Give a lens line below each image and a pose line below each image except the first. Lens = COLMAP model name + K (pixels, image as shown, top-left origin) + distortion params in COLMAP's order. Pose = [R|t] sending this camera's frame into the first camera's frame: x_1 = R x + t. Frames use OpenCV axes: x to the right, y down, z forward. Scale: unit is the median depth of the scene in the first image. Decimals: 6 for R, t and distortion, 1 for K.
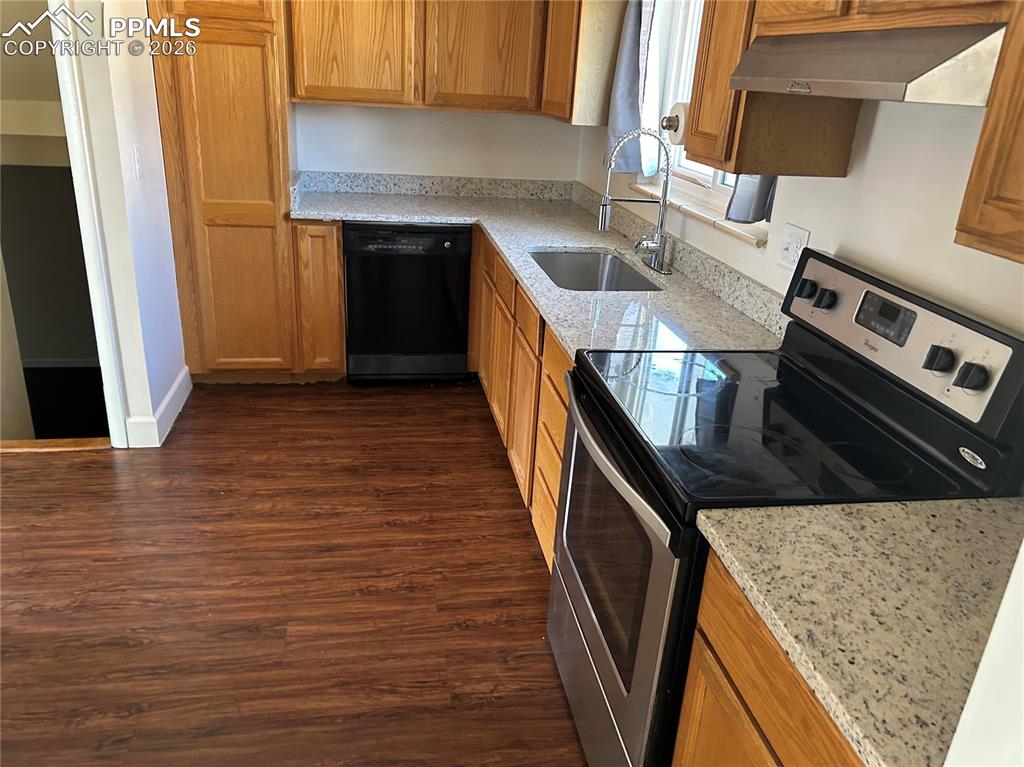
lens RADIAL K [[773.6, 0, 515.3], [0, 773.6, 379.8], [0, 0, 1]] dist [0.055744, -0.065852]
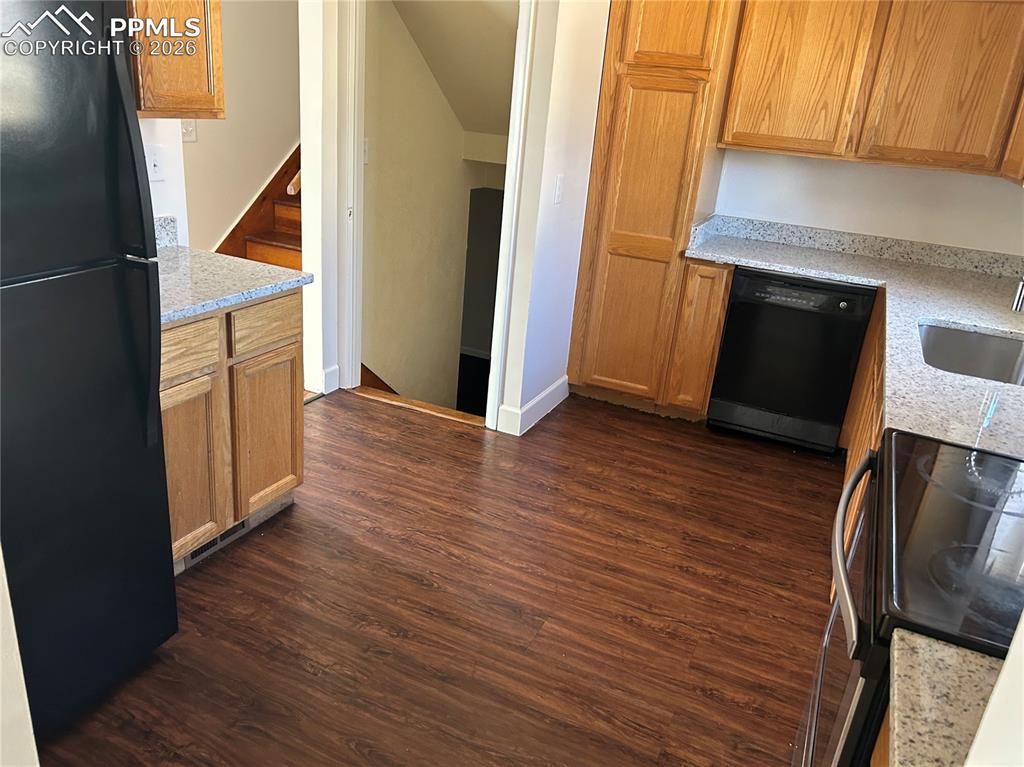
lens RADIAL K [[773.6, 0, 511.8], [0, 773.6, 383.8], [0, 0, 1]] dist [0.055744, -0.065852]
pose [[0.822201, 0.211742, -0.528347, 0.113160], [-0.244728, 0.969561, 0.007725, 0.005431], [0.513900, 0.122949, 0.848994, 0.029132]]
